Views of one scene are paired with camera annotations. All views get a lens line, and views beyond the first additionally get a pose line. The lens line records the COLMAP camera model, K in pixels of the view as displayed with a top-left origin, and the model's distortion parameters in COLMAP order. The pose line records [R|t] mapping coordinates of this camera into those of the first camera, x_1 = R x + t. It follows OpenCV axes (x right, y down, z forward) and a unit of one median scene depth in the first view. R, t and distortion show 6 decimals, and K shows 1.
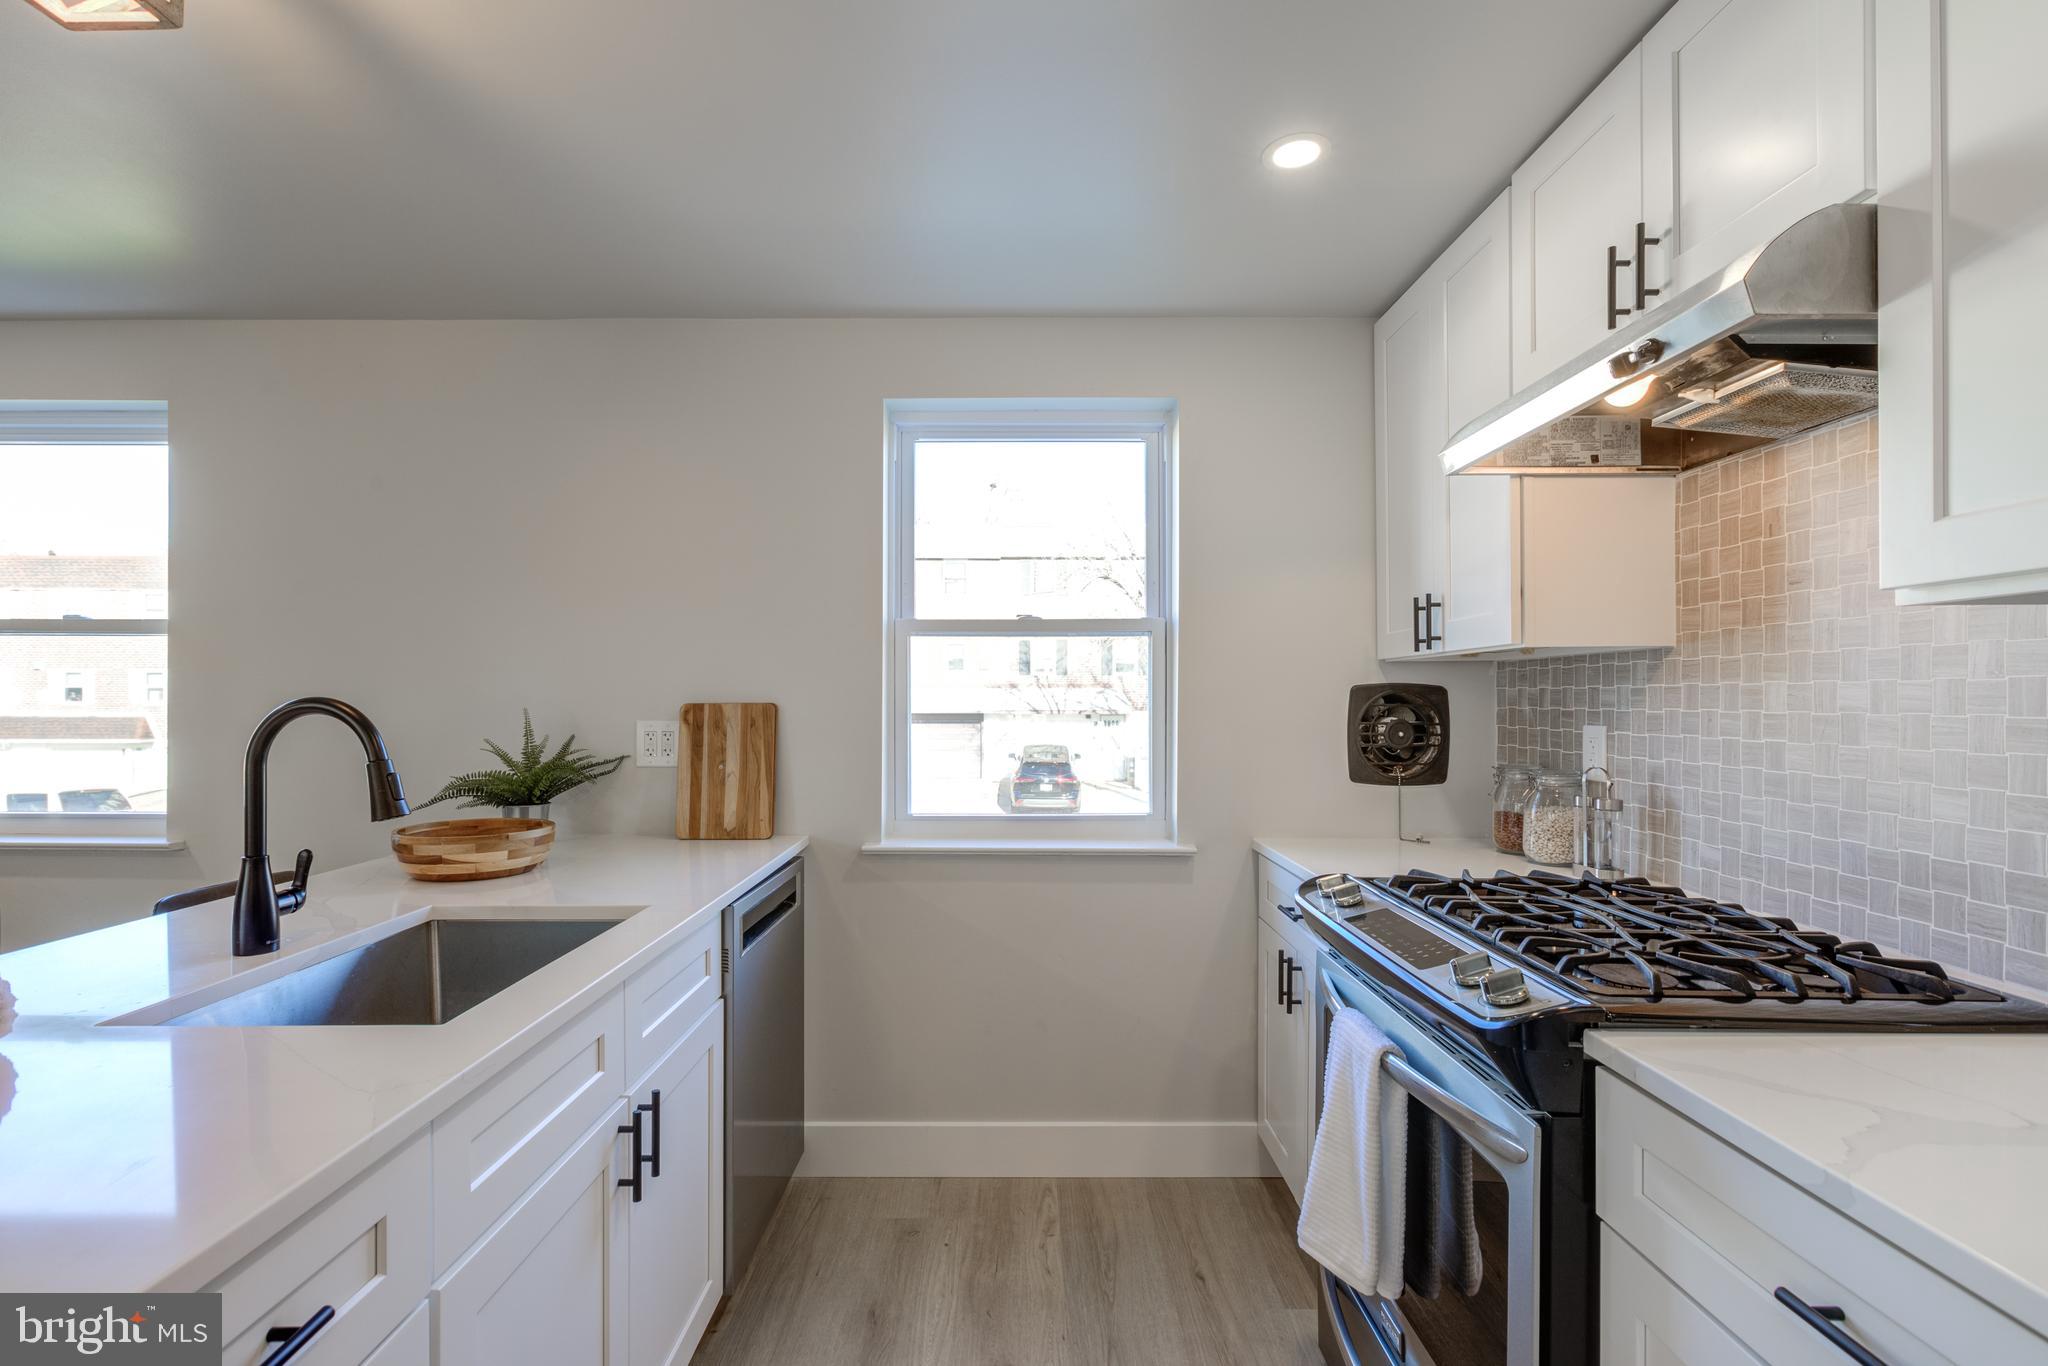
lens RADIAL K [[944.8, 0, 1009.0], [0, 944.8, 703.5], [0, 0, 1]] dist [-0.013734, 0.006064]
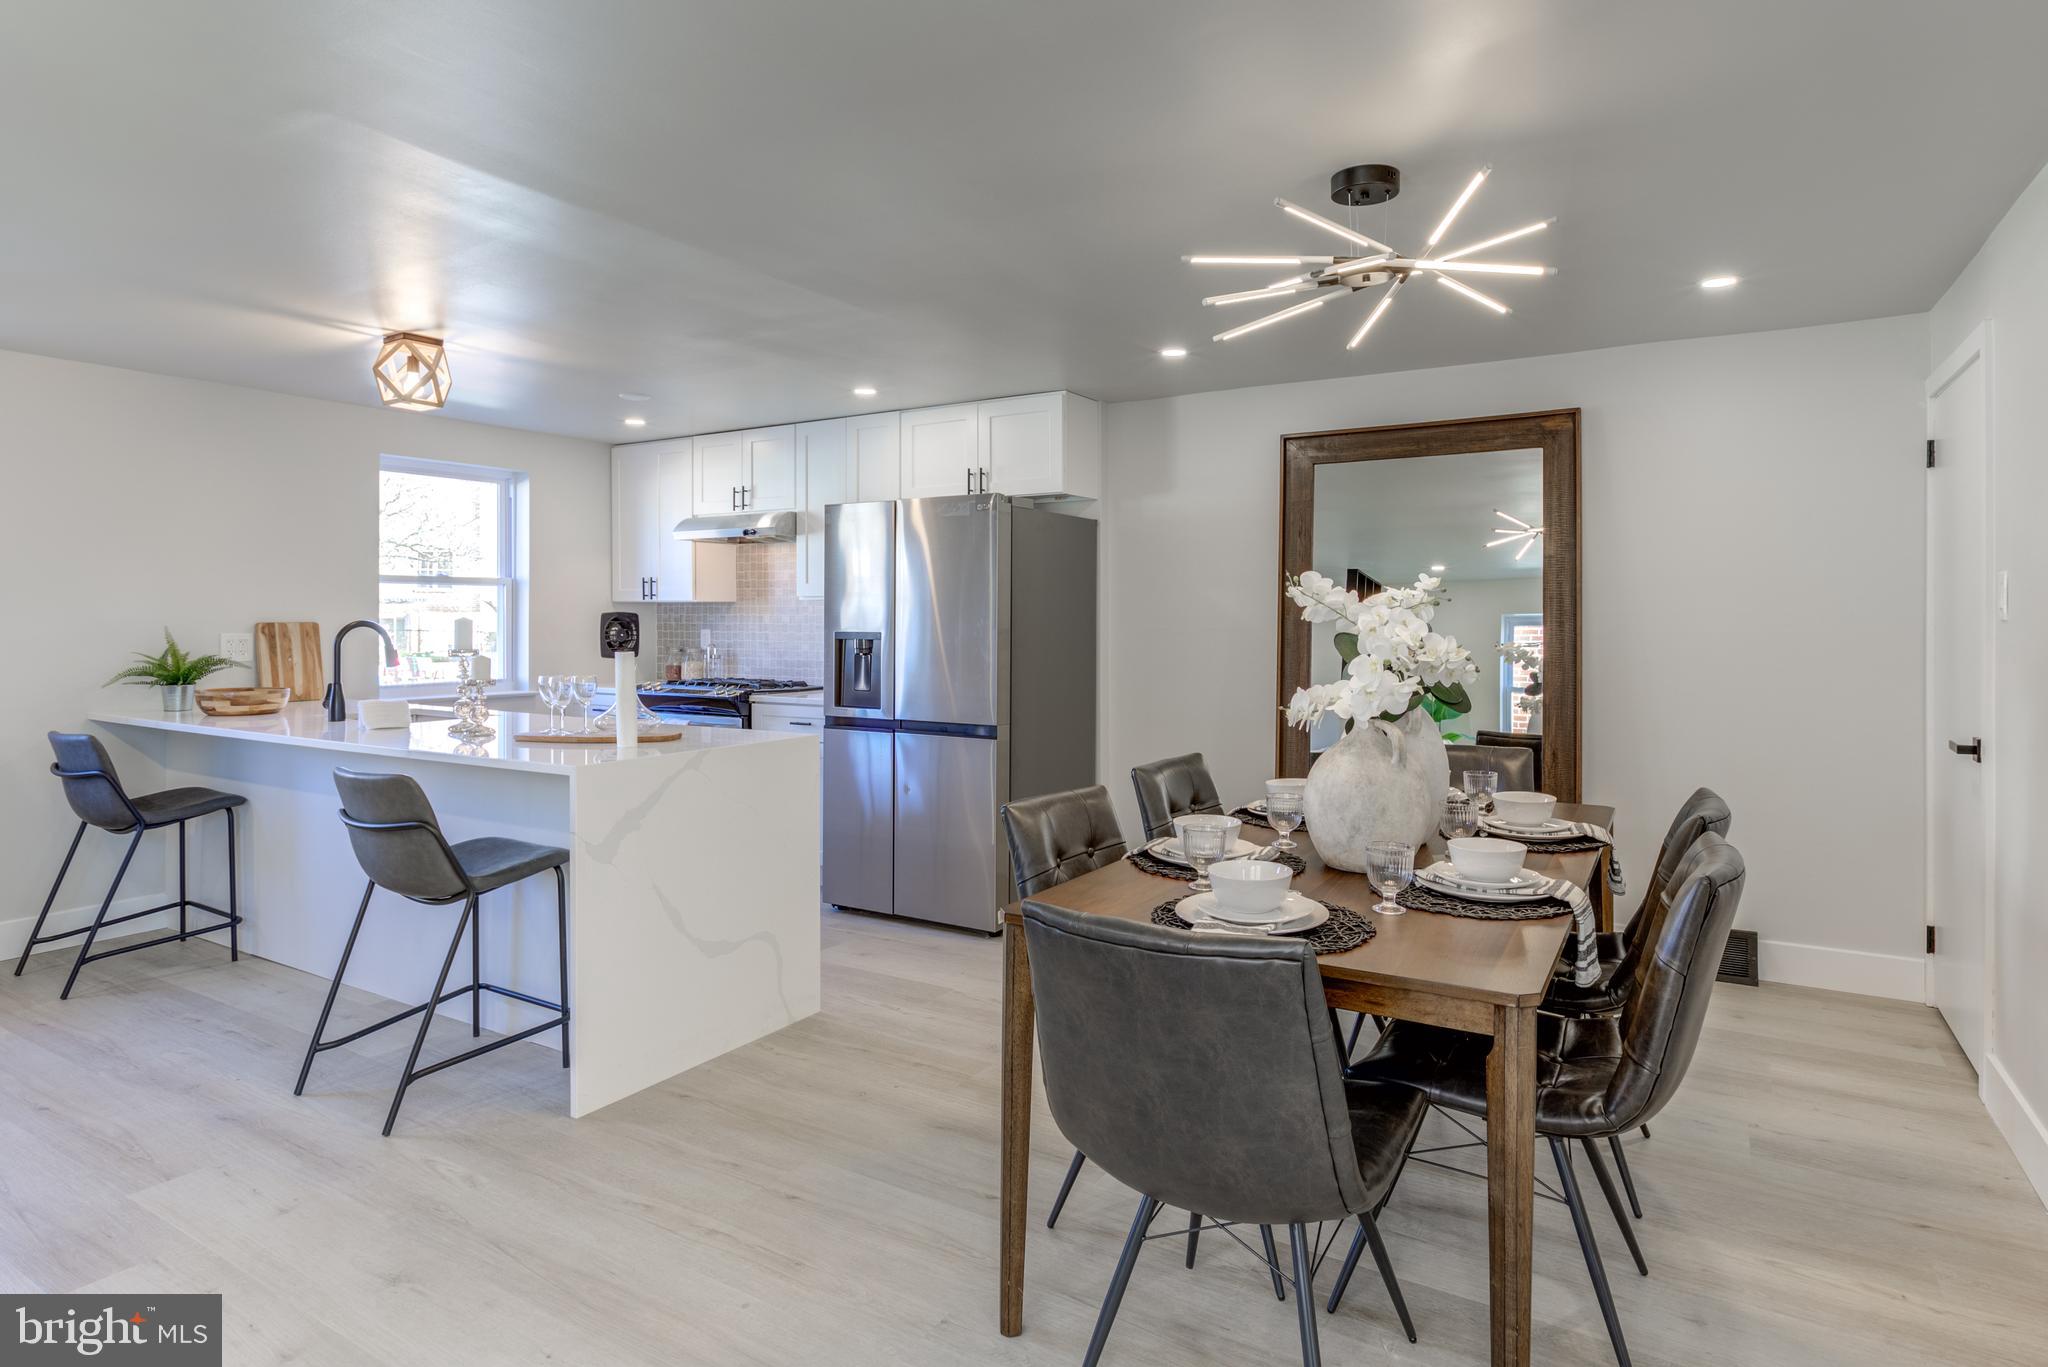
lens RADIAL K [[1118.2, 0, 1046.0], [0, 1118.2, 622.9], [0, 0, 1]] dist [0.000170, 0.000677]
pose [[0.515637, -0.004013, 0.856798, -1.648084], [0.002091, 0.999992, 0.003426, -0.003966], [-0.856805, 0.000025, 0.515641, -1.509100]]
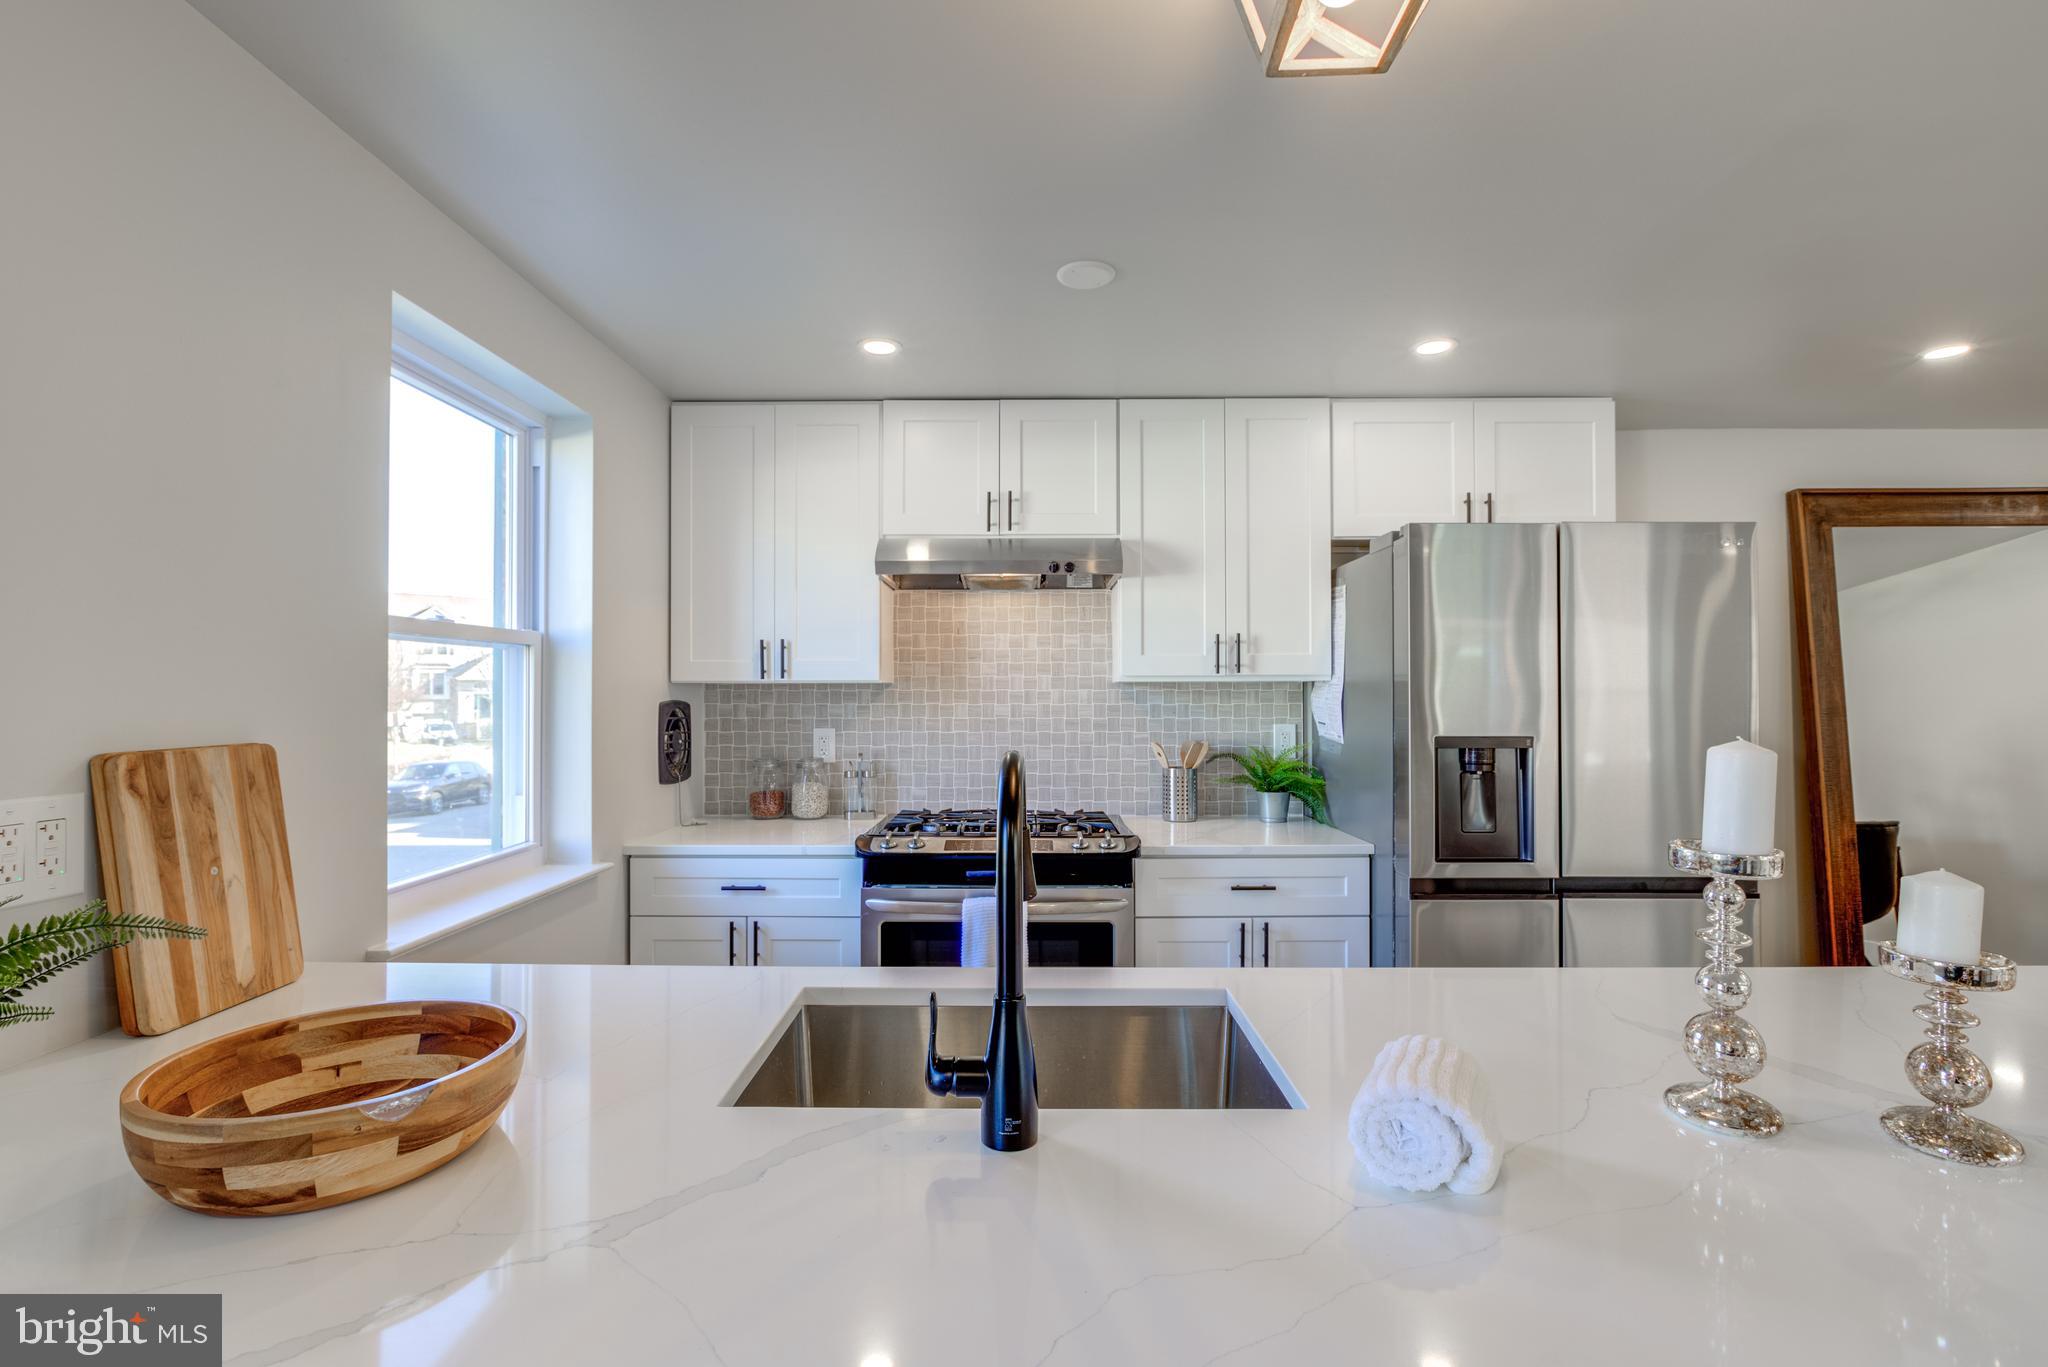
lens RADIAL K [[925.3, 0, 1015.3], [0, 925.3, 707.8], [0, 0, 1]] dist [-0.004406, 0.000566]
pose [[0.003616, -0.014509, 0.999888, -0.997438], [0.004012, 0.999887, 0.014494, -0.034314], [-0.999985, 0.003959, 0.003674, 0.688124]]
